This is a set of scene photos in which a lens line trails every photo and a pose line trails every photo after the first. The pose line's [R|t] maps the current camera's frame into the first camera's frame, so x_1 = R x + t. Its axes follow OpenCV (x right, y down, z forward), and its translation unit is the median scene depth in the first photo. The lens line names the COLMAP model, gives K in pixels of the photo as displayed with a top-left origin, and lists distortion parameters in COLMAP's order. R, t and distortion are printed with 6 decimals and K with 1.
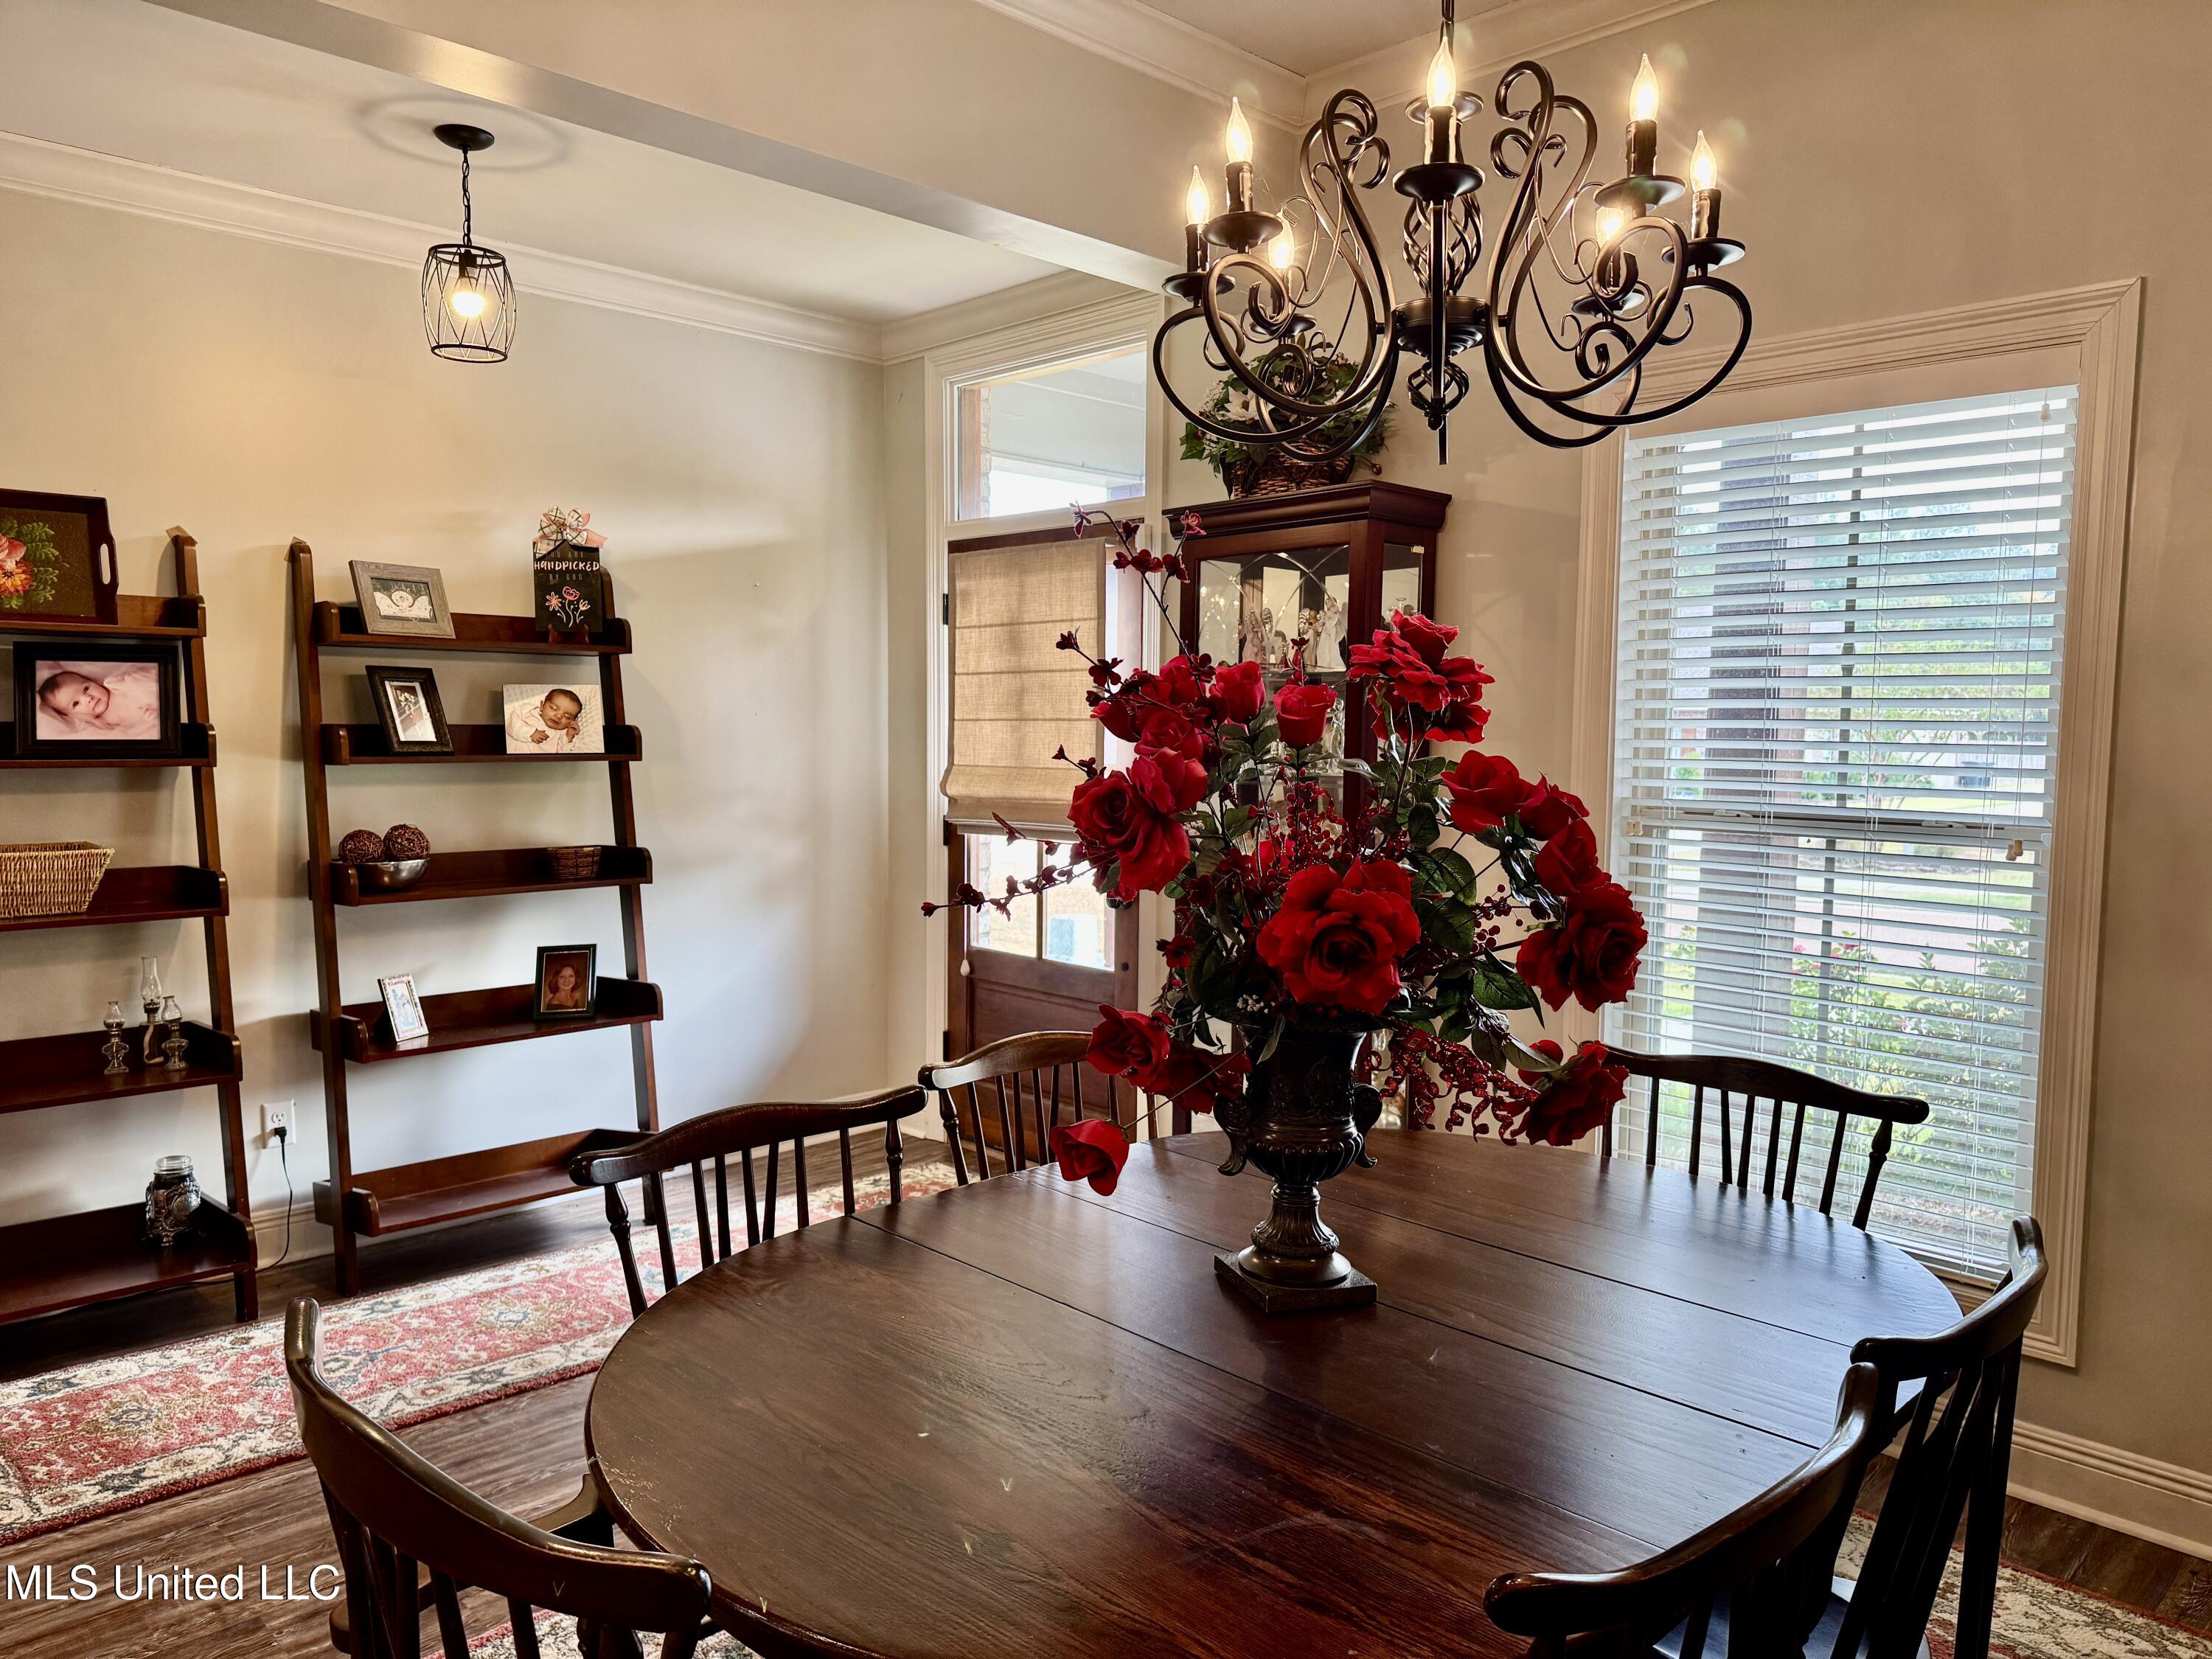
lens RADIAL K [[1553.3, 0, 1089.6], [0, 1553.3, 840.0], [0, 0, 1]] dist [0.167492, -0.301092]
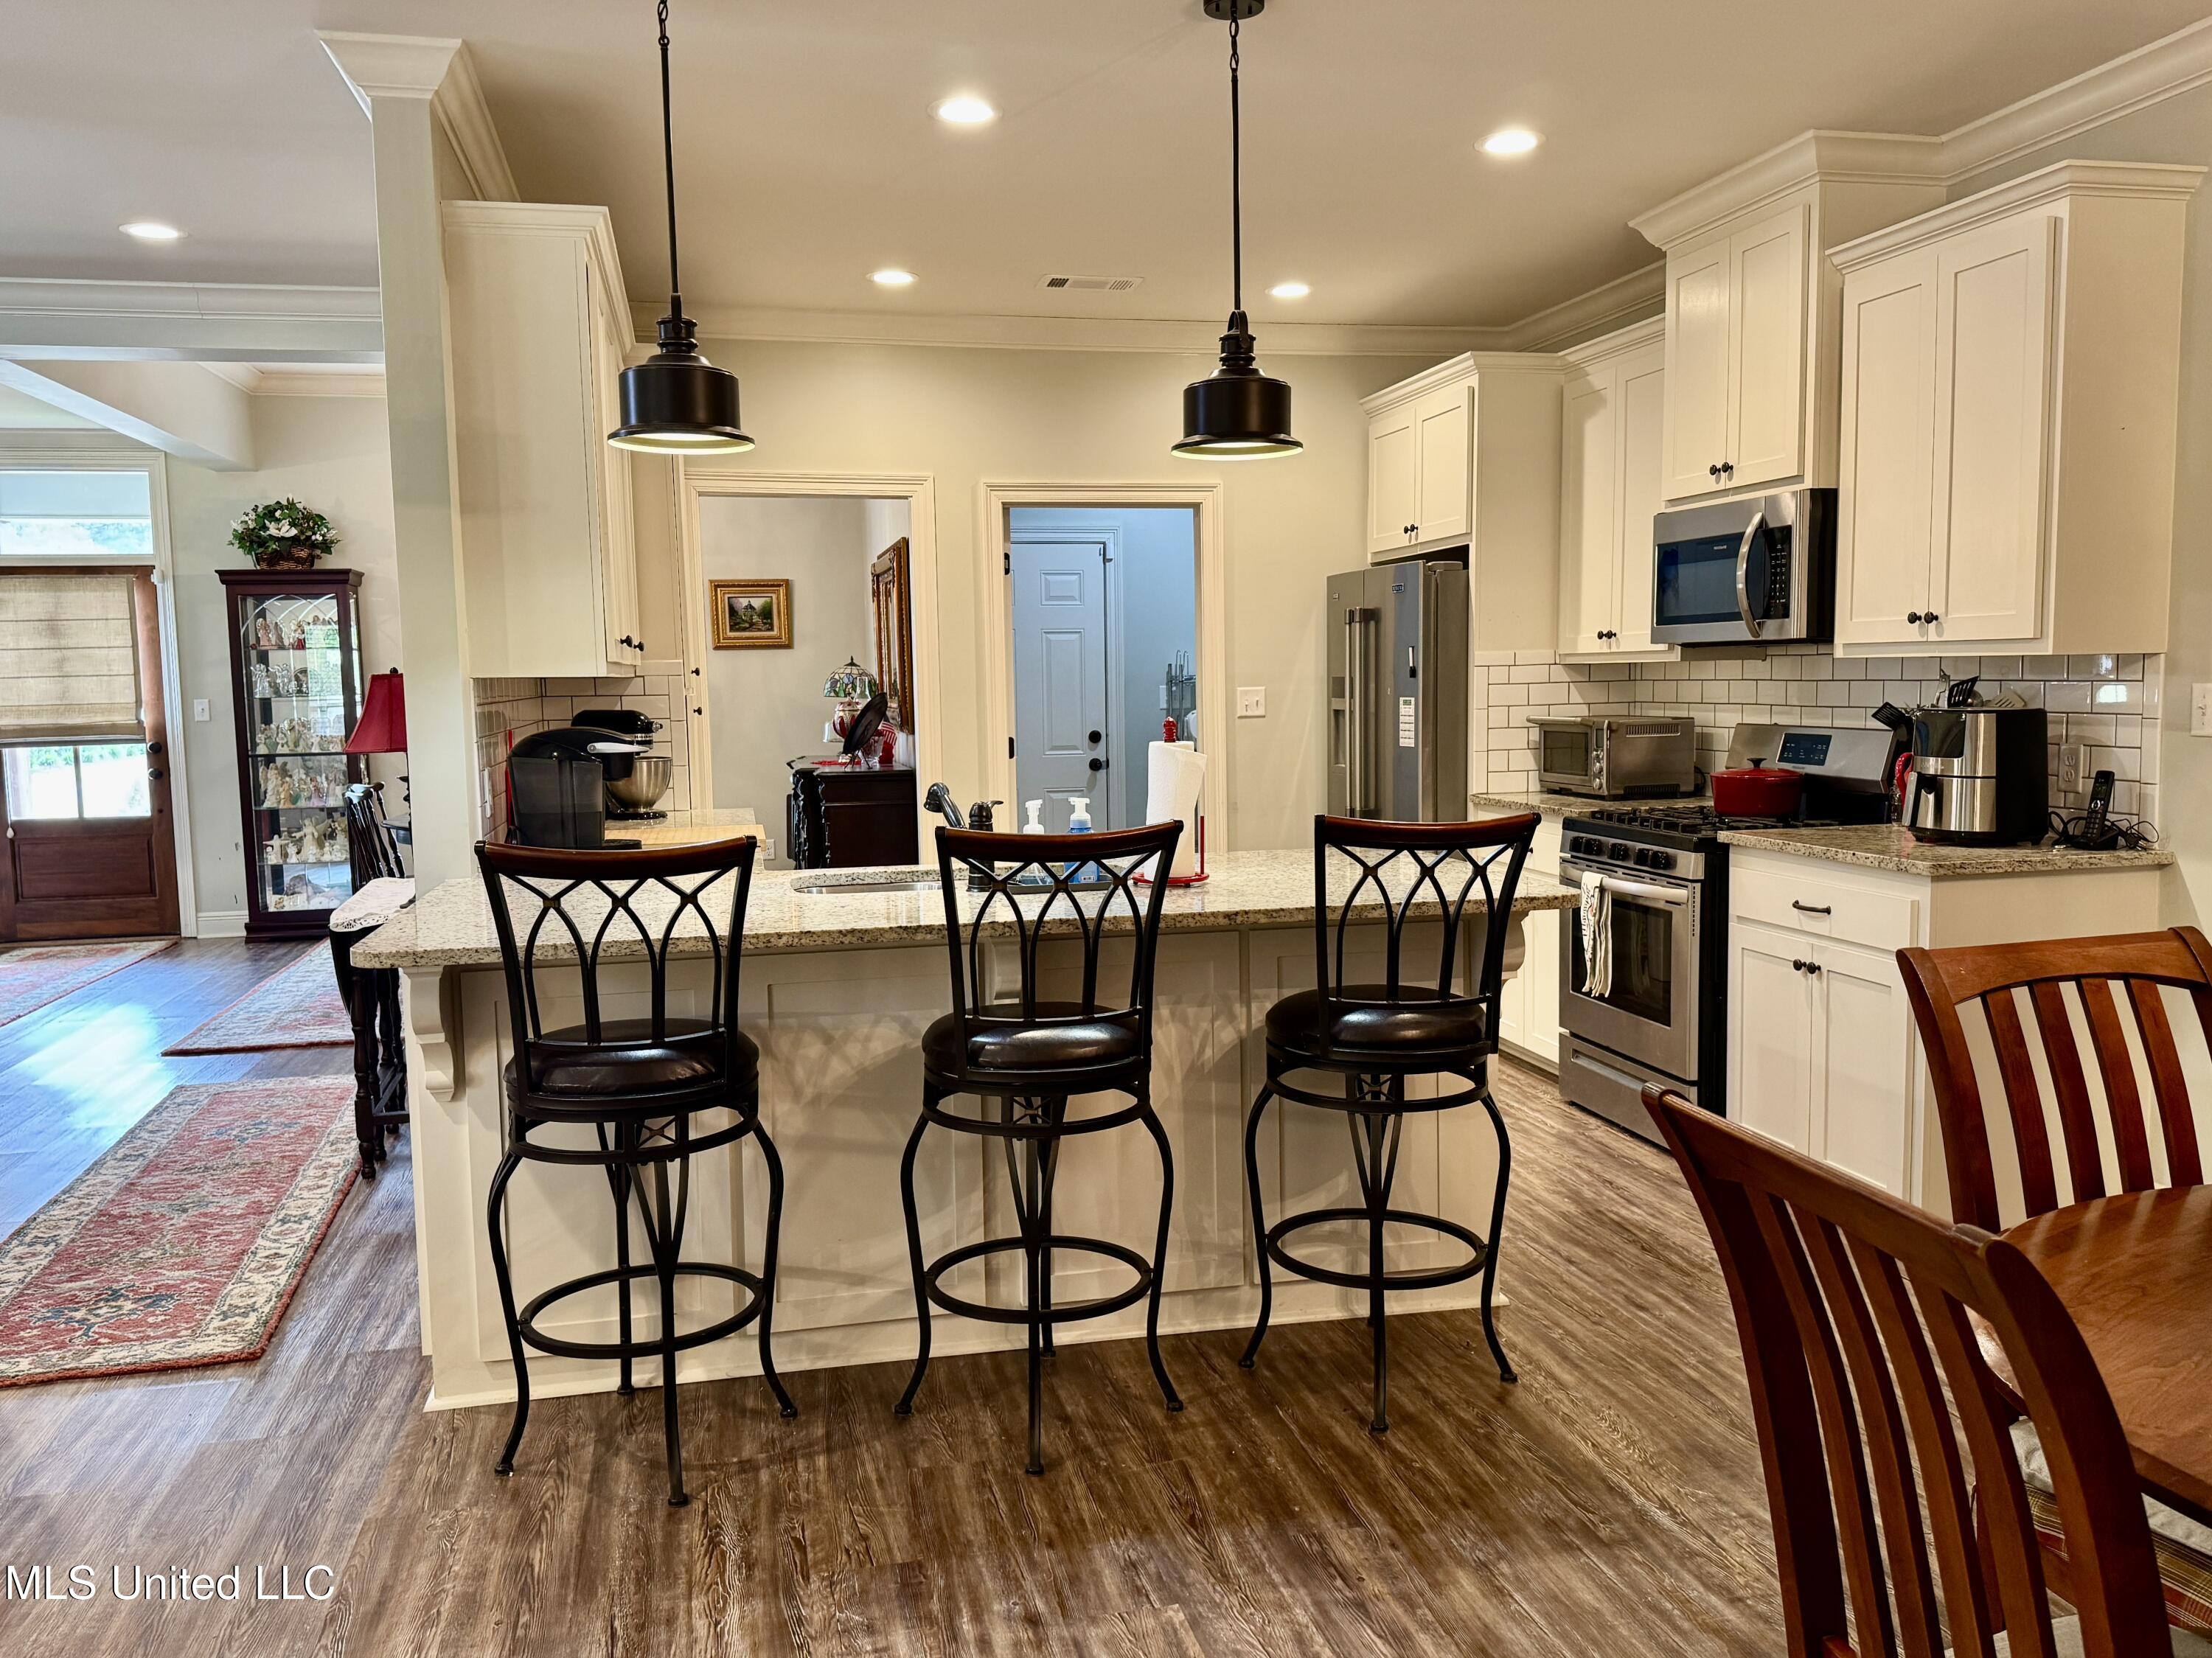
lens RADIAL K [[1750.0, 0, 1105.0], [0, 1750.0, 836.1], [0, 0, 1]] dist [0.087419, -0.123121]
pose [[0.528509, -0.100311, 0.842980, -1.192127], [0.091021, 0.993966, 0.061212, 0.088028], [-0.844034, 0.044378, 0.534451, -1.078750]]
